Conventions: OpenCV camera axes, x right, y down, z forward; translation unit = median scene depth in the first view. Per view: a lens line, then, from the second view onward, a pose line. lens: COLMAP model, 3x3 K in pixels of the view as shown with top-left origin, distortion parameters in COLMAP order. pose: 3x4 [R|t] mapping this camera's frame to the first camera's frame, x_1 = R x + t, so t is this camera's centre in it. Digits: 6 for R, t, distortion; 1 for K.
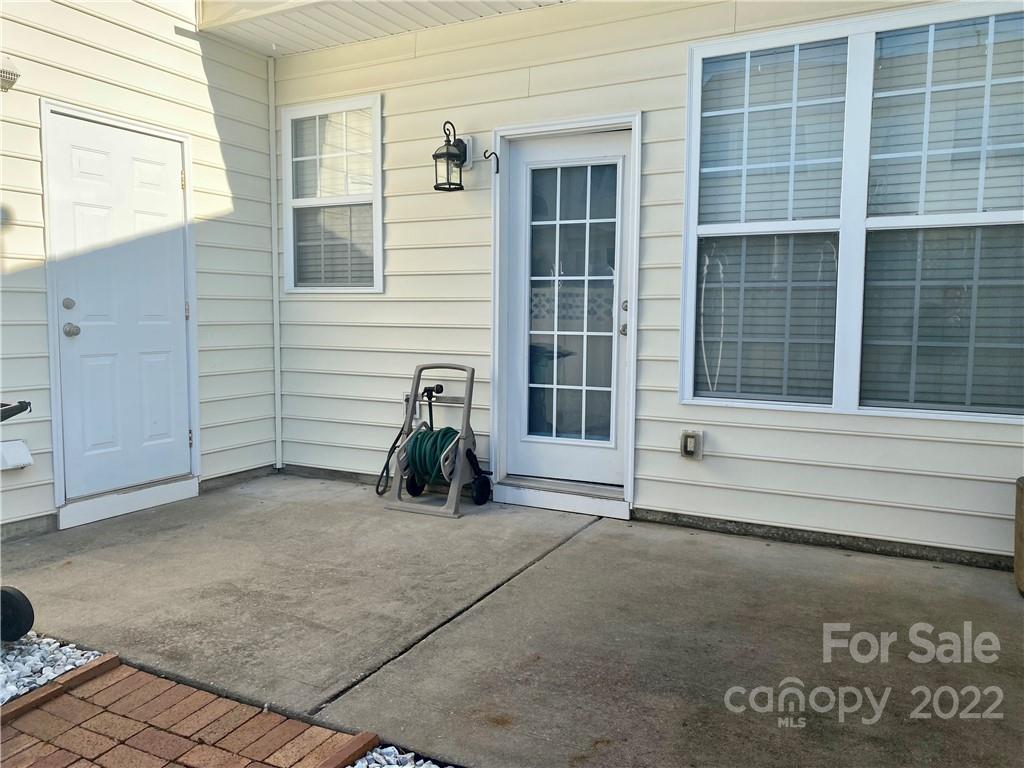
lens RADIAL K [[777.4, 0, 511.3], [0, 777.4, 378.5], [0, 0, 1]] dist [0.023148, -0.035690]
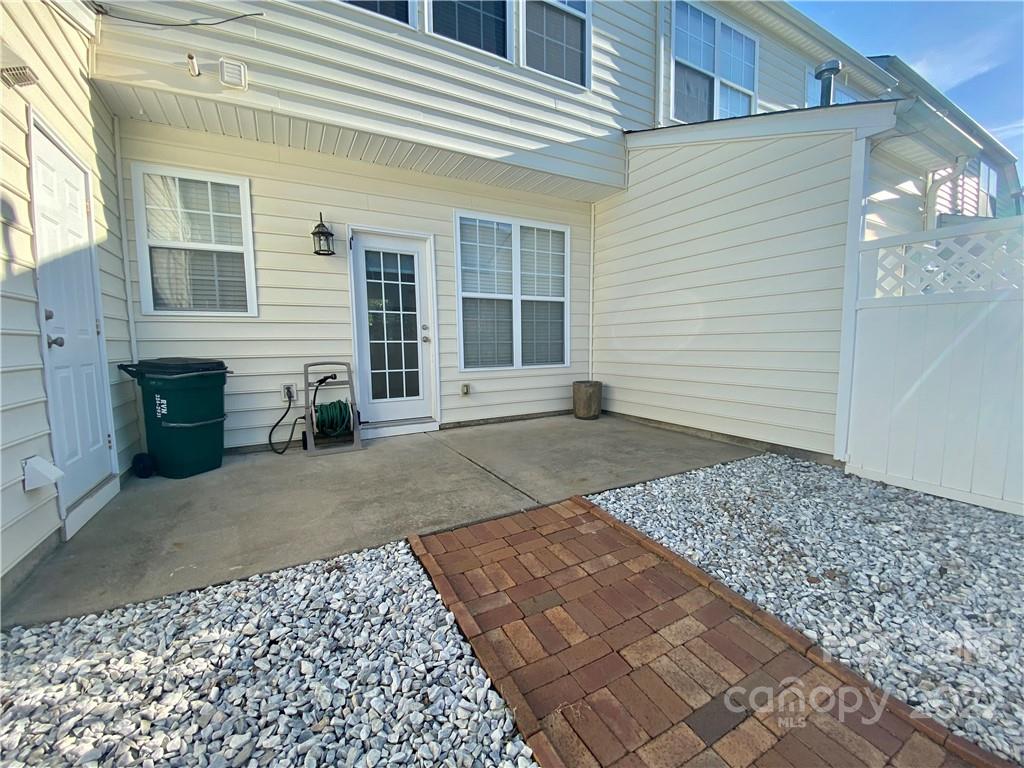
lens RADIAL K [[415.9, 0, 512.3], [0, 415.9, 384.6], [0, 0, 1]] dist [-0.003131, -0.001020]
pose [[0.541960, -0.096429, 0.834854, -0.705735], [0.083193, 0.994672, 0.060883, 0.008598], [-0.836277, 0.036457, 0.547094, 0.230755]]
